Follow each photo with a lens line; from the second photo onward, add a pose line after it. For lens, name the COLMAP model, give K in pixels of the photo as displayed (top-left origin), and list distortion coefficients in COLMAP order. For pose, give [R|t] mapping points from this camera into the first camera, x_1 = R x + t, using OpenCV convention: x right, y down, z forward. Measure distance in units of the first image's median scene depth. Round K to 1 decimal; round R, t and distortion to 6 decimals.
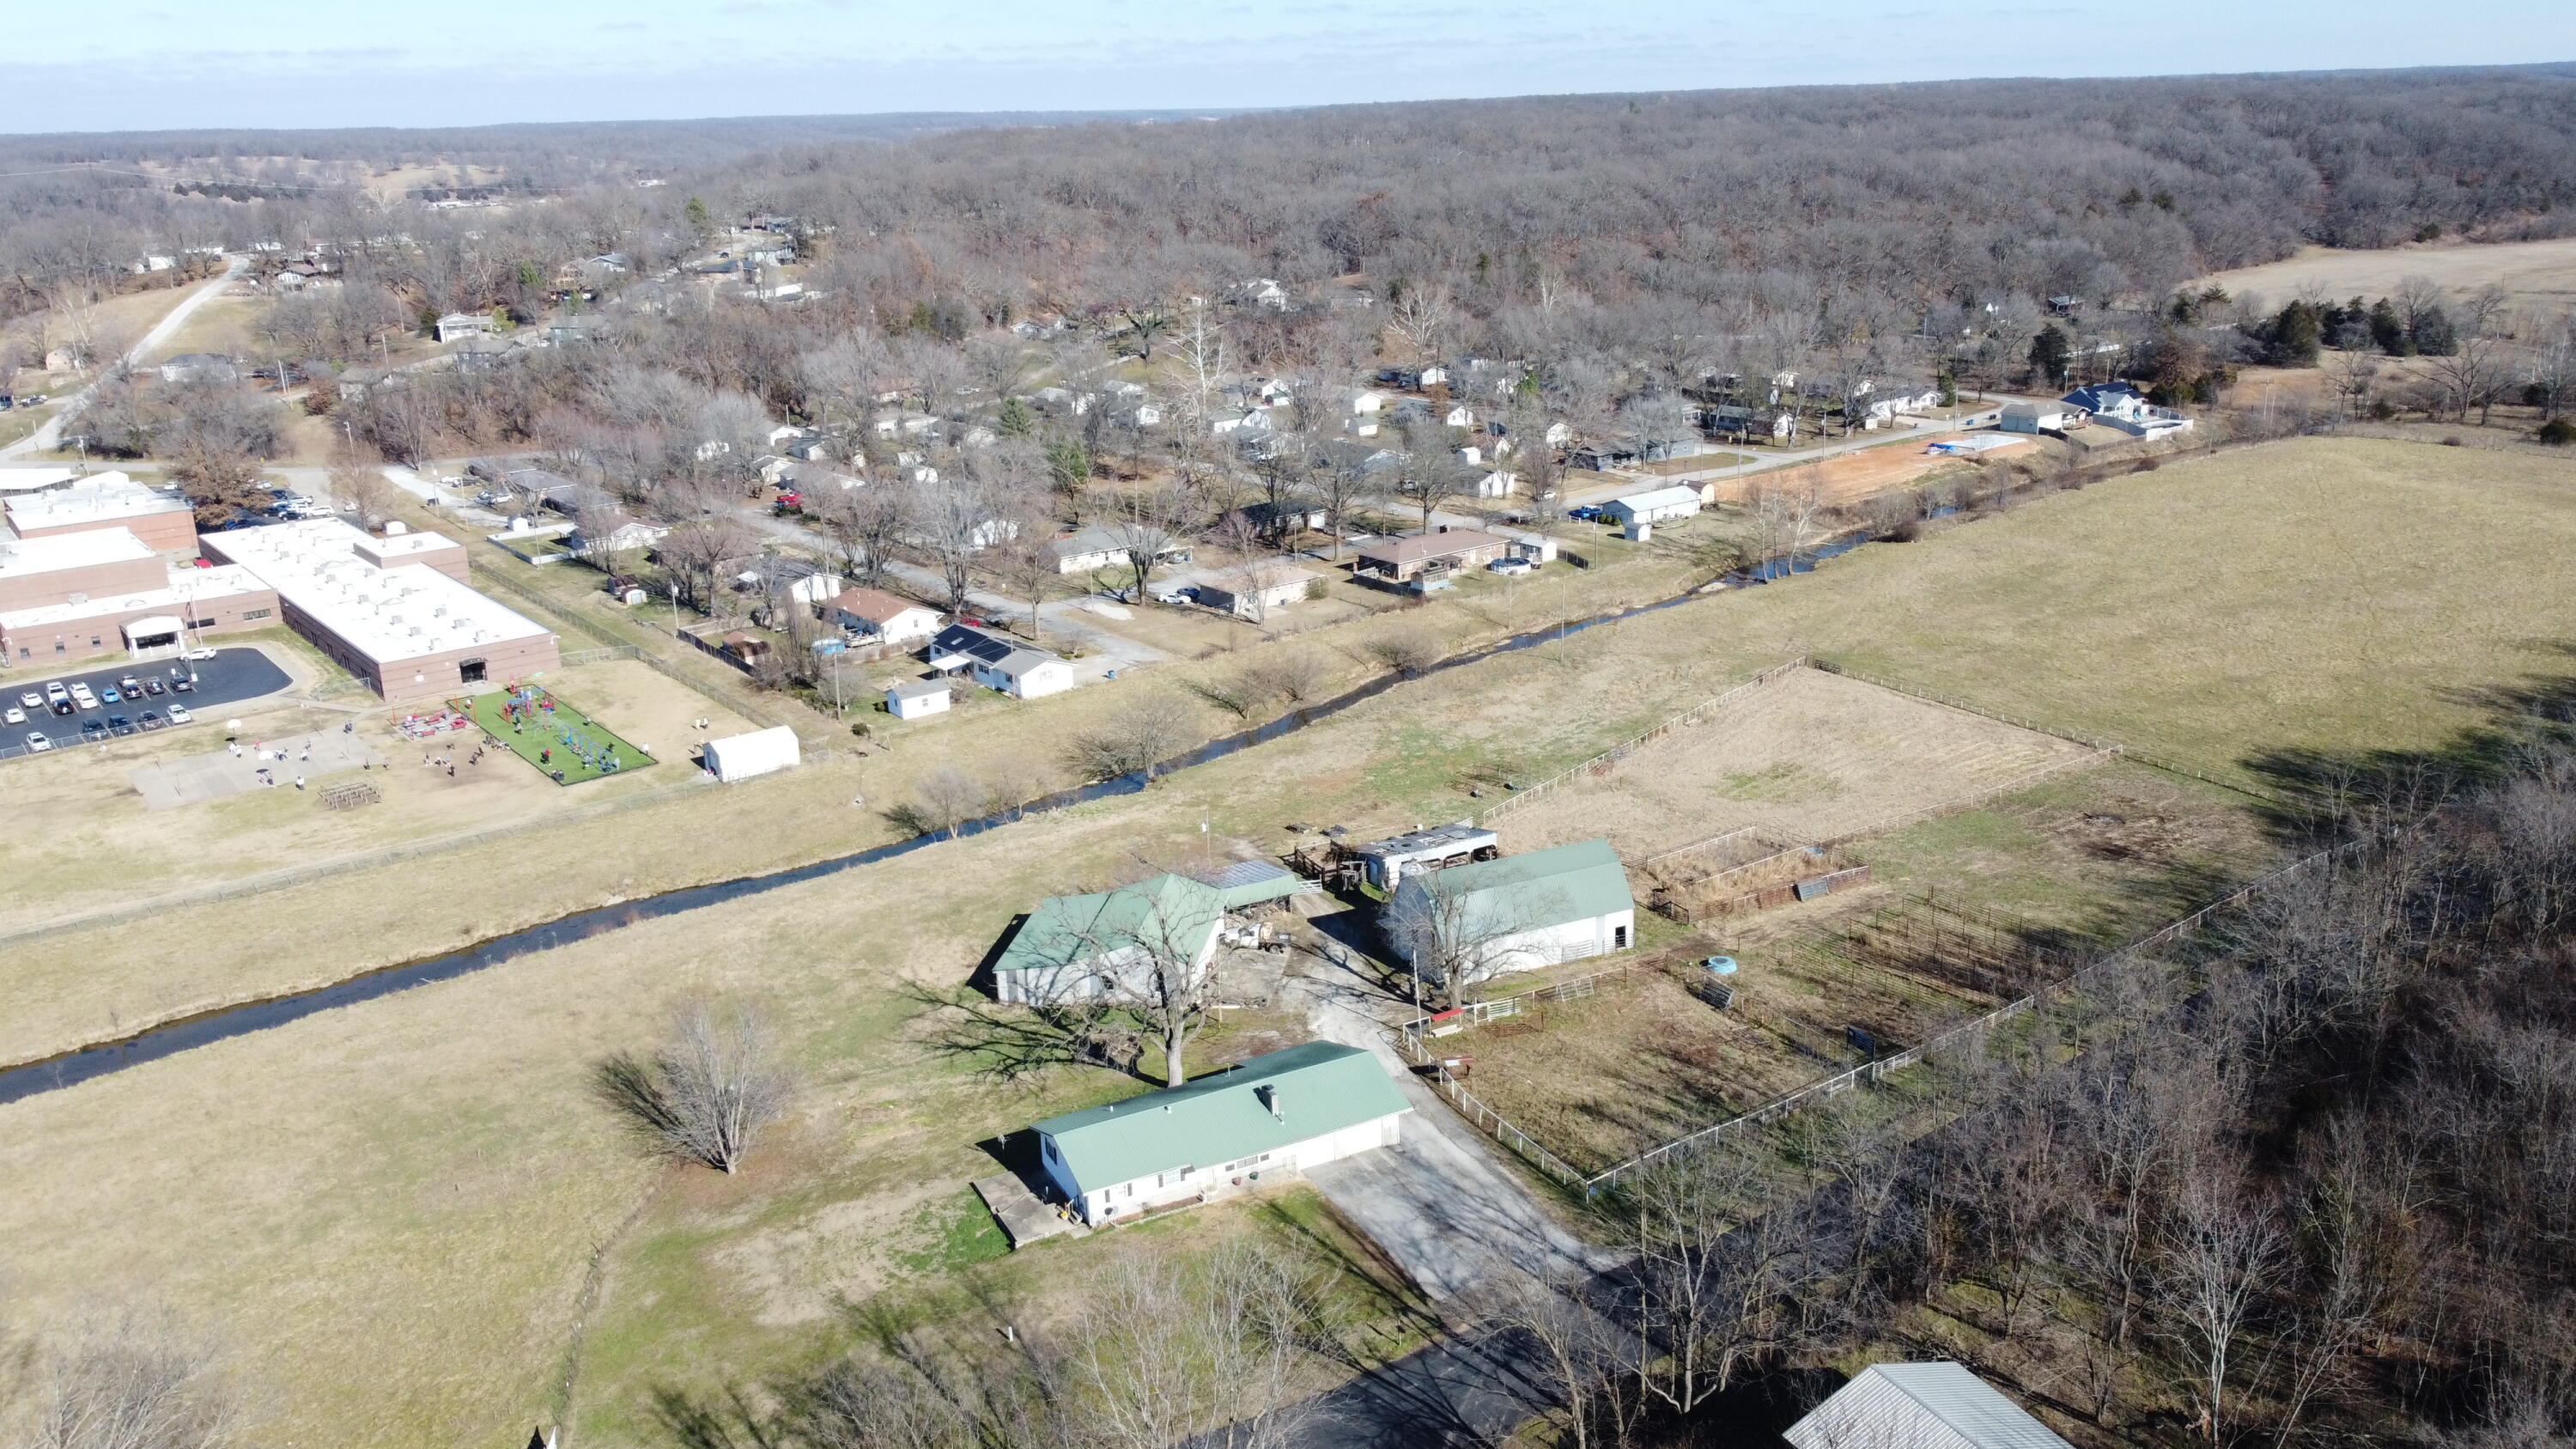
lens RADIAL K [[1909.5, 0, 1273.4], [0, 1909.5, 700.5], [0, 0, 1]] dist [0.003663, -0.013543]
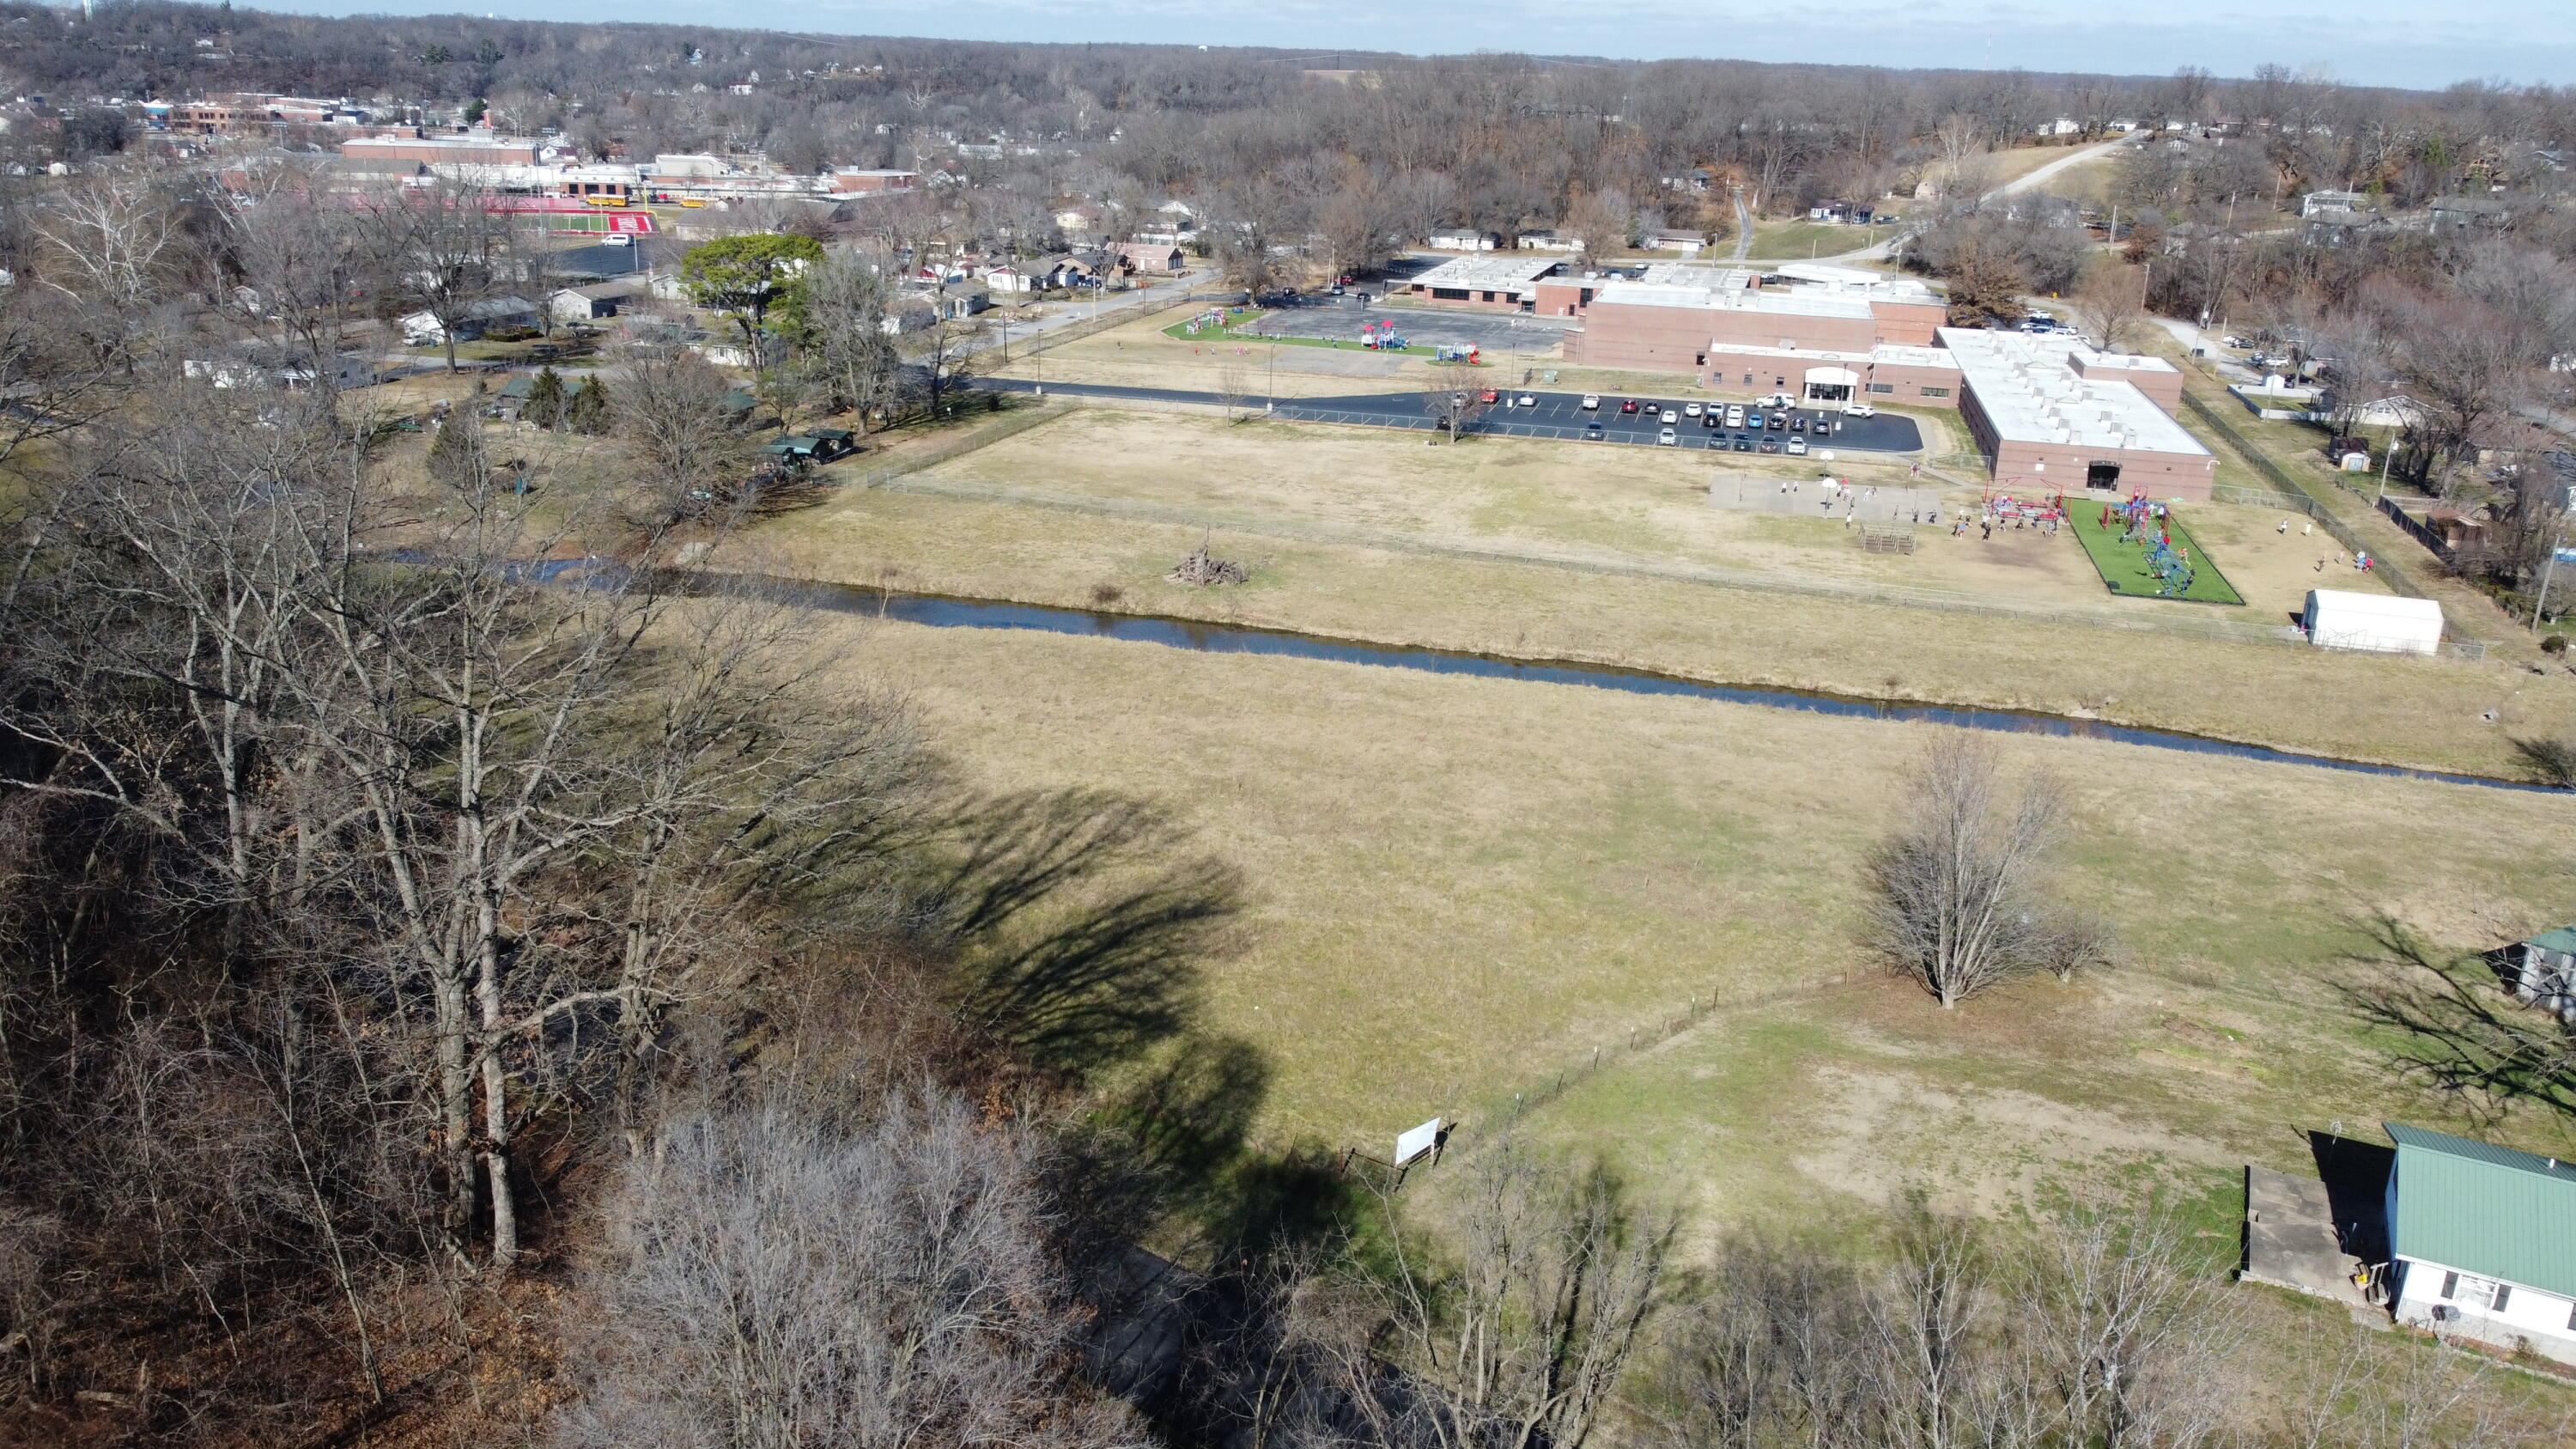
lens RADIAL K [[1909.5, 0, 1273.4], [0, 1909.5, 700.5], [0, 0, 1]] dist [0.003663, -0.013543]
pose [[0.592740, 0.293982, -0.749822, 0.039512], [-0.277531, 0.948536, 0.152501, 0.064765], [0.756066, 0.117706, 0.643825, 0.221229]]
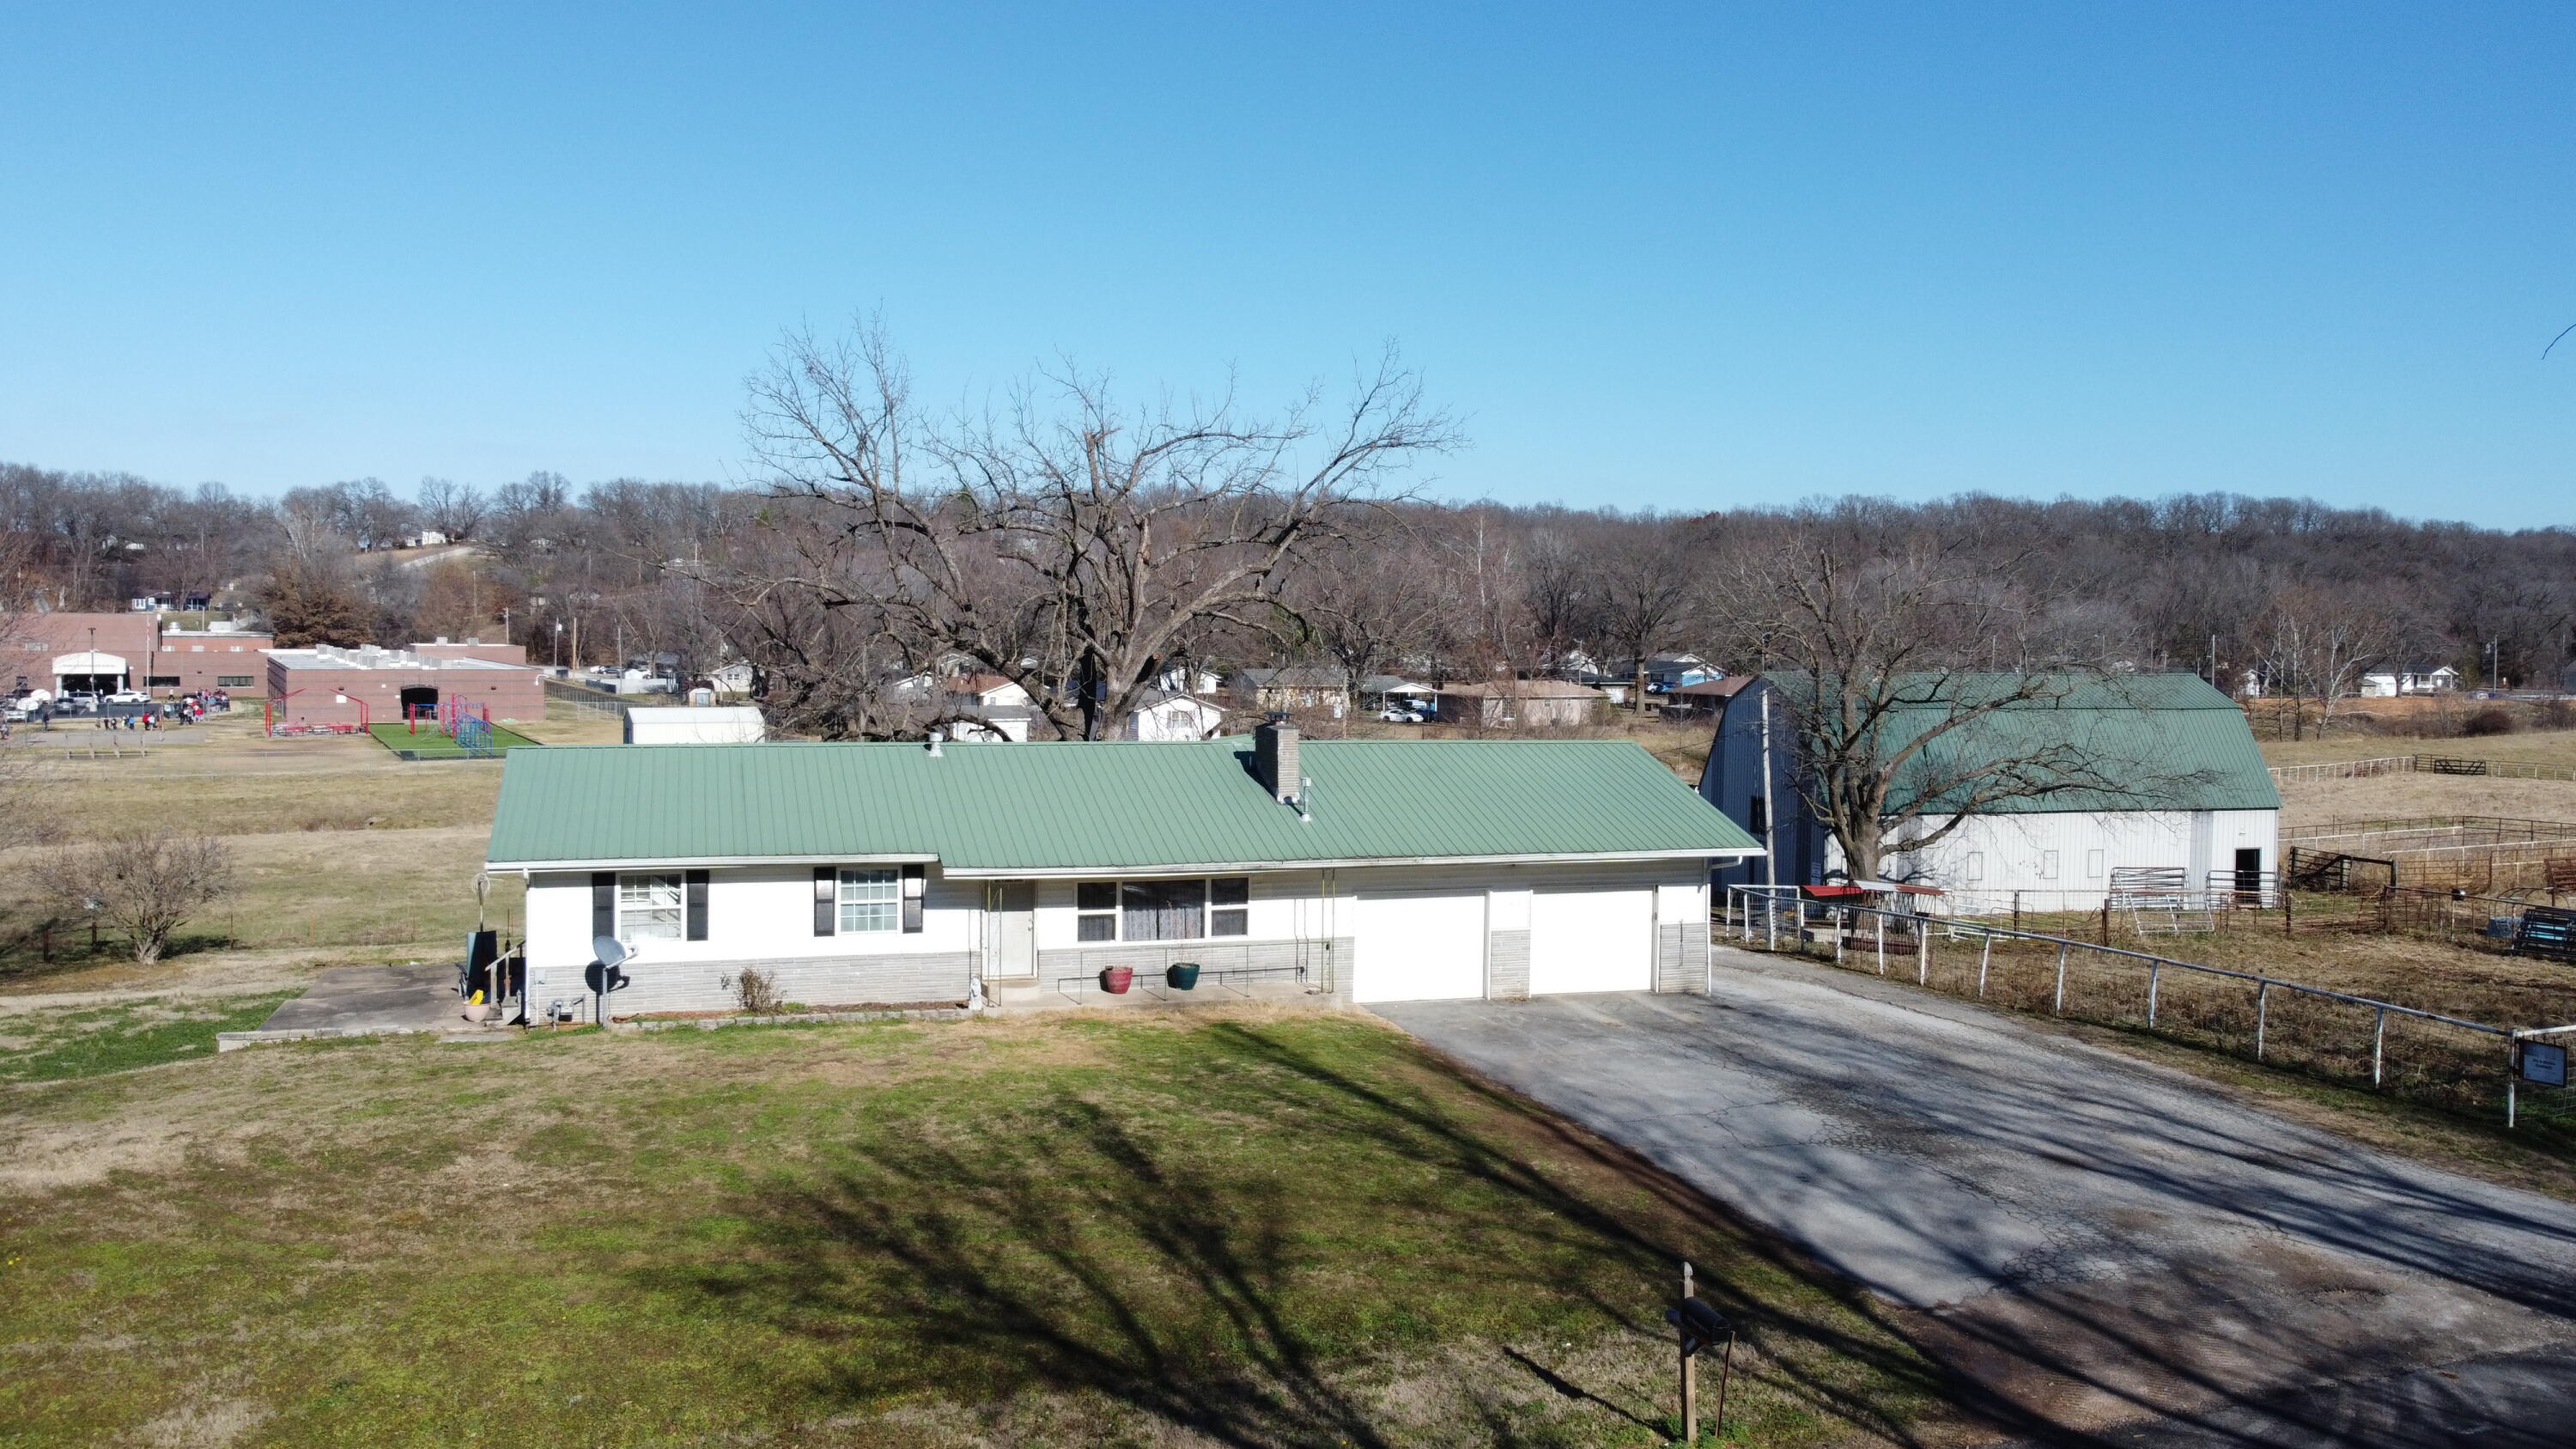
lens RADIAL K [[1945.0, 0, 1259.8], [0, 1945.0, 673.7], [0, 0, 1]] dist [0.002101, 0.003247]
pose [[0.984144, 0.042869, -0.172111, 0.028580], [-0.085433, 0.964943, -0.248165, 0.162489], [0.155439, 0.258934, 0.953306, 0.422083]]
